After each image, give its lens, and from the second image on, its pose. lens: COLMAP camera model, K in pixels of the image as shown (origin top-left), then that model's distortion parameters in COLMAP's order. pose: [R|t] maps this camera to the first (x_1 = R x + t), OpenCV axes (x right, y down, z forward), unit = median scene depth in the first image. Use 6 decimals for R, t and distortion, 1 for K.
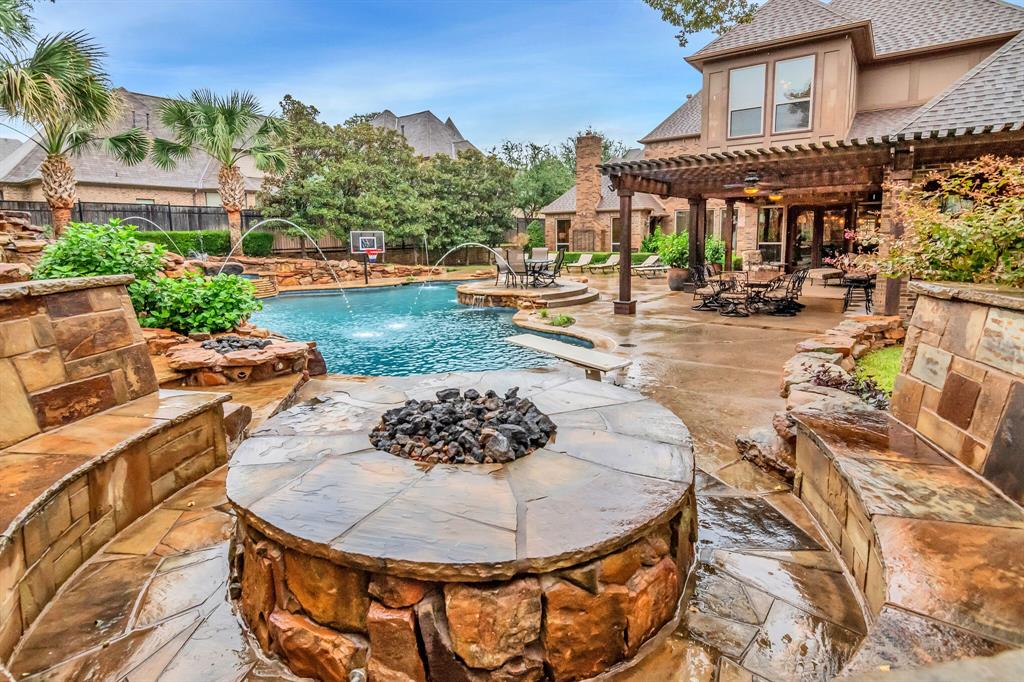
lens RADIAL K [[560.6, 0, 508.7], [0, 560.6, 349.7], [0, 0, 1]] dist [-0.001012, -0.000040]
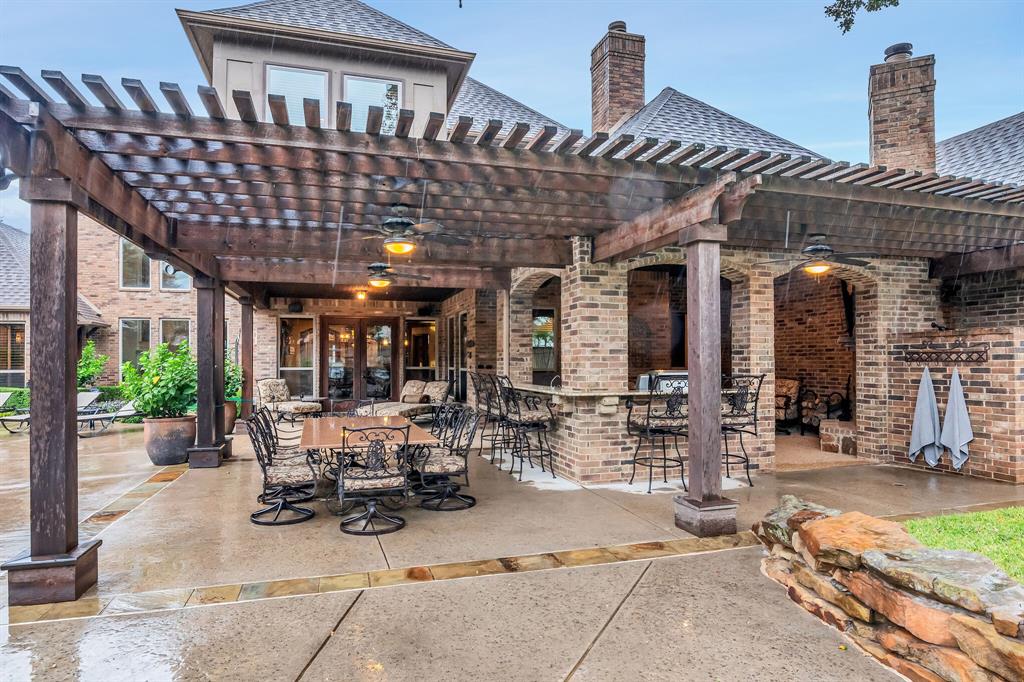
lens RADIAL K [[560.6, 0, 508.7], [0, 560.6, 349.7], [0, 0, 1]] dist [-0.001012, -0.000040]
pose [[0.593131, 0.026015, 0.804685, 0.084565], [0.158445, 0.976160, -0.148348, -0.084600], [-0.789361, 0.215488, 0.574869, 0.478320]]
